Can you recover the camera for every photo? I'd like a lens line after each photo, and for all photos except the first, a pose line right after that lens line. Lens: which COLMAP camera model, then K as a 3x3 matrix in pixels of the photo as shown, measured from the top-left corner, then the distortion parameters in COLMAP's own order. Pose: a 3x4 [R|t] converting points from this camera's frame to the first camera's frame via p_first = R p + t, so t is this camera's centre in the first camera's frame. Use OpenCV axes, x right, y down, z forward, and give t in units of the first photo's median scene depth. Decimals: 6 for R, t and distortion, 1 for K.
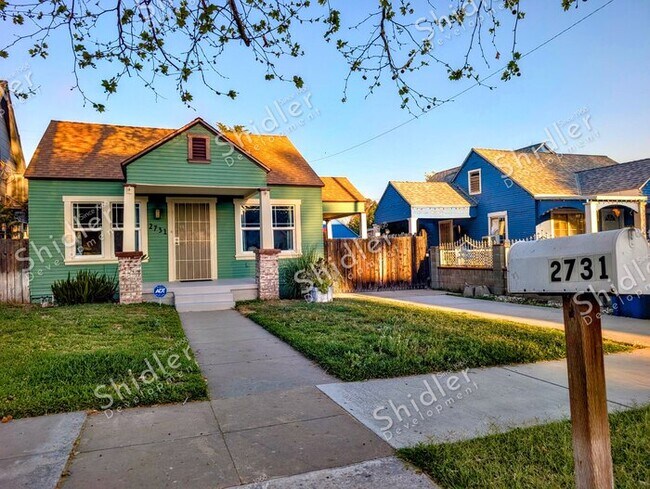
lens RADIAL K [[465.8, 0, 315.6], [0, 465.8, 251.4], [0, 0, 1]] dist [0.041816, -0.062253]
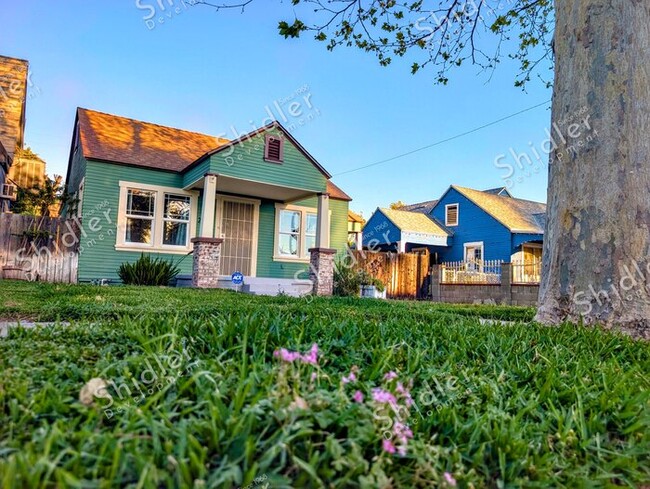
lens RADIAL K [[465.8, 0, 315.6], [0, 465.8, 251.4], [0, 0, 1]] dist [0.041816, -0.062253]
pose [[0.978848, 0.078439, 0.188954, -0.318572], [-0.064195, 0.994696, -0.080365, 0.086272], [-0.194255, 0.066535, 0.978692, -0.042669]]
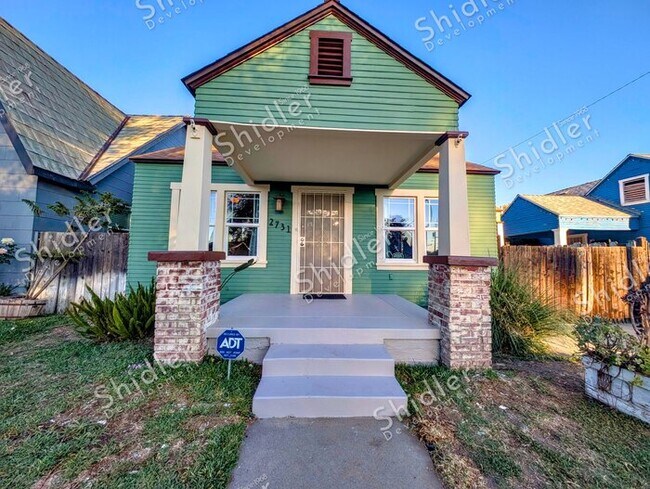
lens RADIAL K [[229.9, 0, 325.0], [0, 229.9, 244.5], [0, 0, 1]] dist [0.000705, 0.000041]
pose [[0.955839, 0.021770, -0.293084, -0.165124], [-0.038499, 0.997934, -0.051431, 0.000226], [0.291359, 0.060444, 0.954702, 0.719522]]
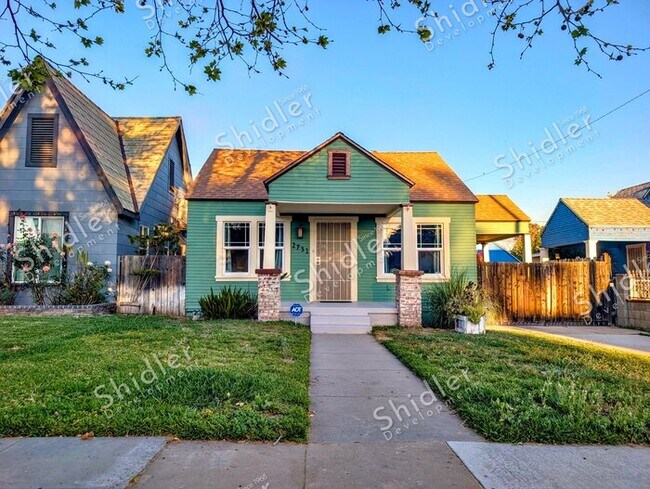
lens RADIAL K [[465.8, 0, 315.6], [0, 465.8, 251.4], [0, 0, 1]] dist [0.041816, -0.062253]
pose [[0.947599, 0.010616, -0.319285, 0.013658], [-0.028730, 0.998230, -0.052075, 0.010449], [0.318167, 0.058519, 0.946227, 0.076176]]
